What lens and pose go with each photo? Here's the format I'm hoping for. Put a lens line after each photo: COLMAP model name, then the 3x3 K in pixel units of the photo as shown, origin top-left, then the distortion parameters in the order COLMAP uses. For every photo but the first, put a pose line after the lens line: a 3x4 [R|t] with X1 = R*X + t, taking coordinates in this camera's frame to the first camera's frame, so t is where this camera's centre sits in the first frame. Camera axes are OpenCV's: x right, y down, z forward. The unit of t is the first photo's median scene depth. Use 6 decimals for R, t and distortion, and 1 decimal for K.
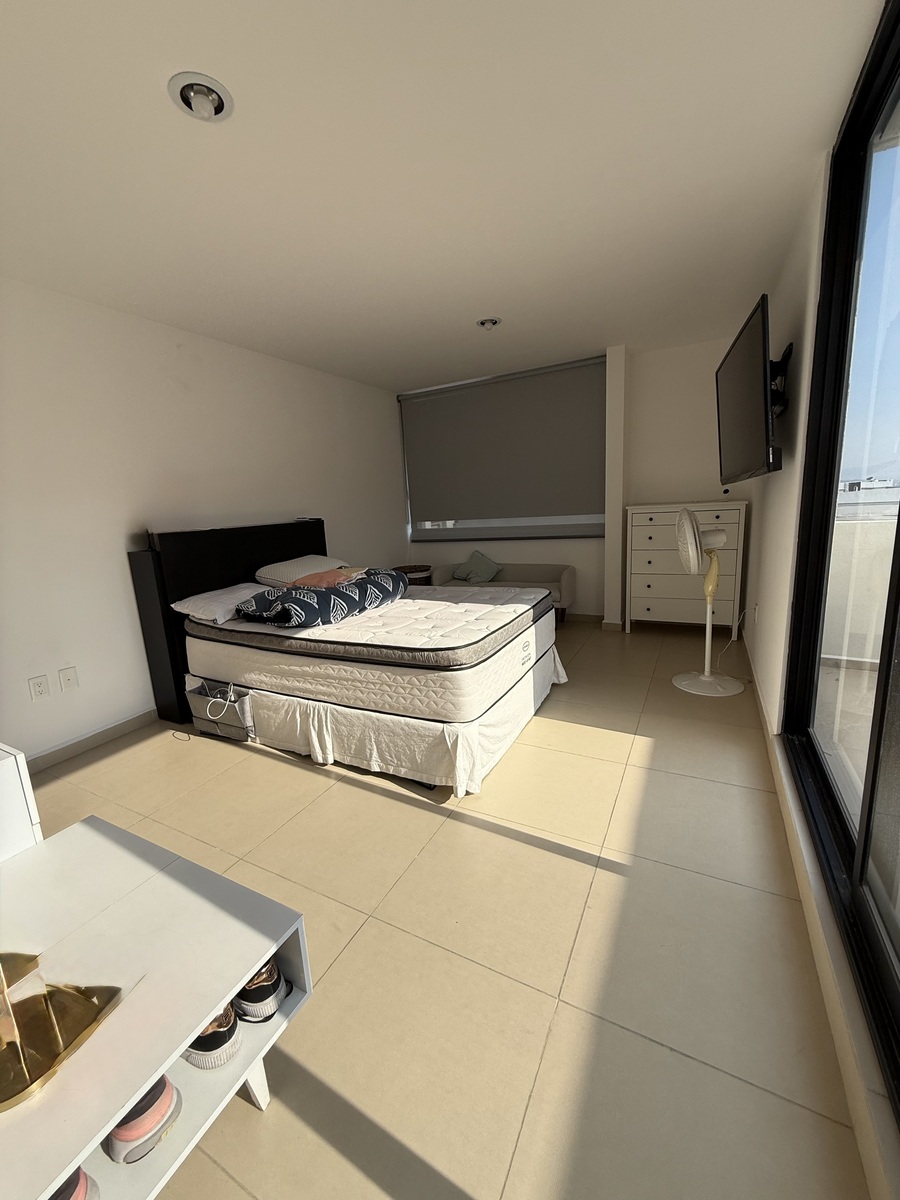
lens RADIAL K [[478.4, 0, 448.5], [0, 478.4, 596.9], [0, 0, 1]] dist [0.007871, 0.000461]
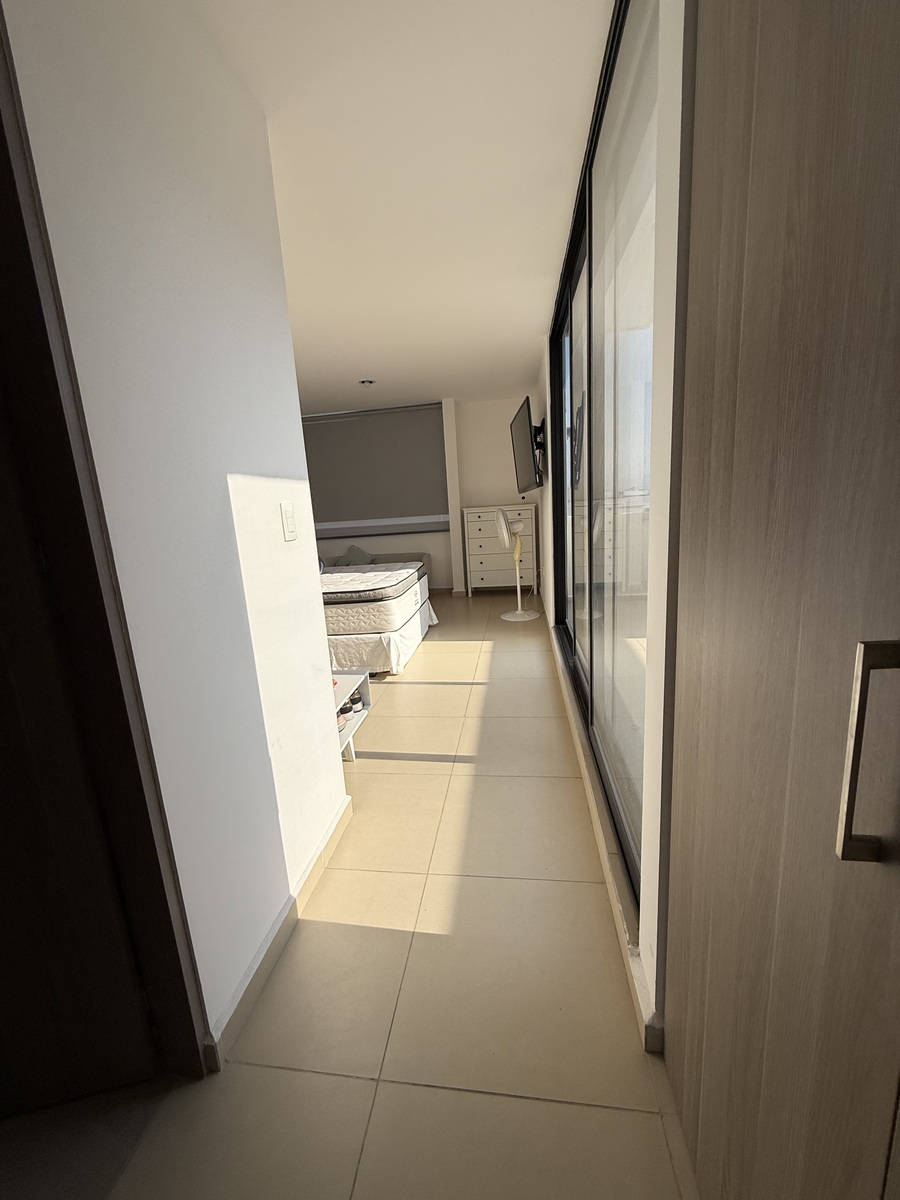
lens RADIAL K [[478.4, 0, 447.7], [0, 478.4, 597.5], [0, 0, 1]] dist [0.007871, 0.000461]
pose [[0.941544, -0.070884, 0.329348, -0.238651], [0.076076, 0.997098, -0.002888, 0.114114], [-0.328187, 0.027775, 0.944204, -0.487565]]
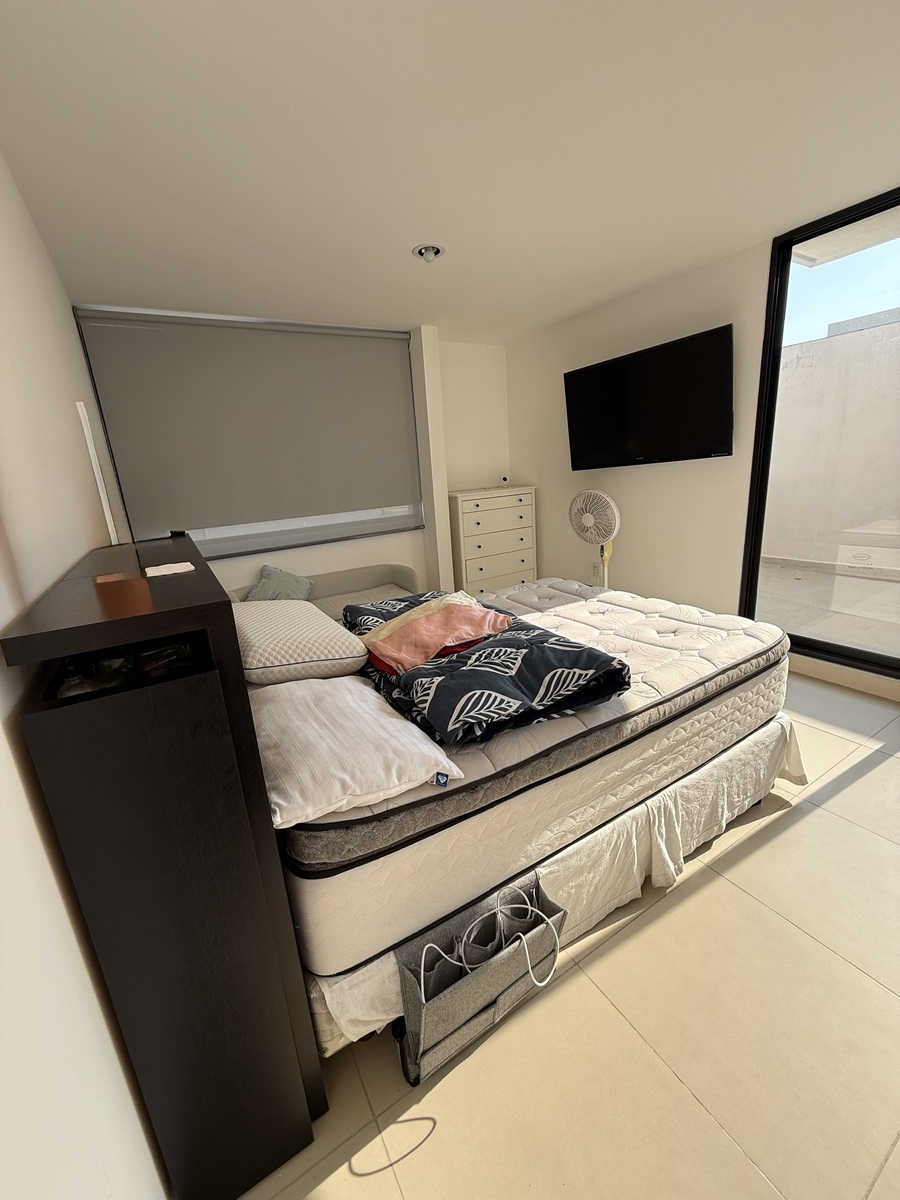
lens RADIAL K [[478.4, 0, 449.0], [0, 478.4, 598.3], [0, 0, 1]] dist [0.007871, 0.000461]
pose [[0.518611, -0.204220, 0.830263, -0.741830], [0.208000, 0.972018, 0.109163, -0.130928], [-0.829324, 0.116081, 0.546577, 0.716753]]
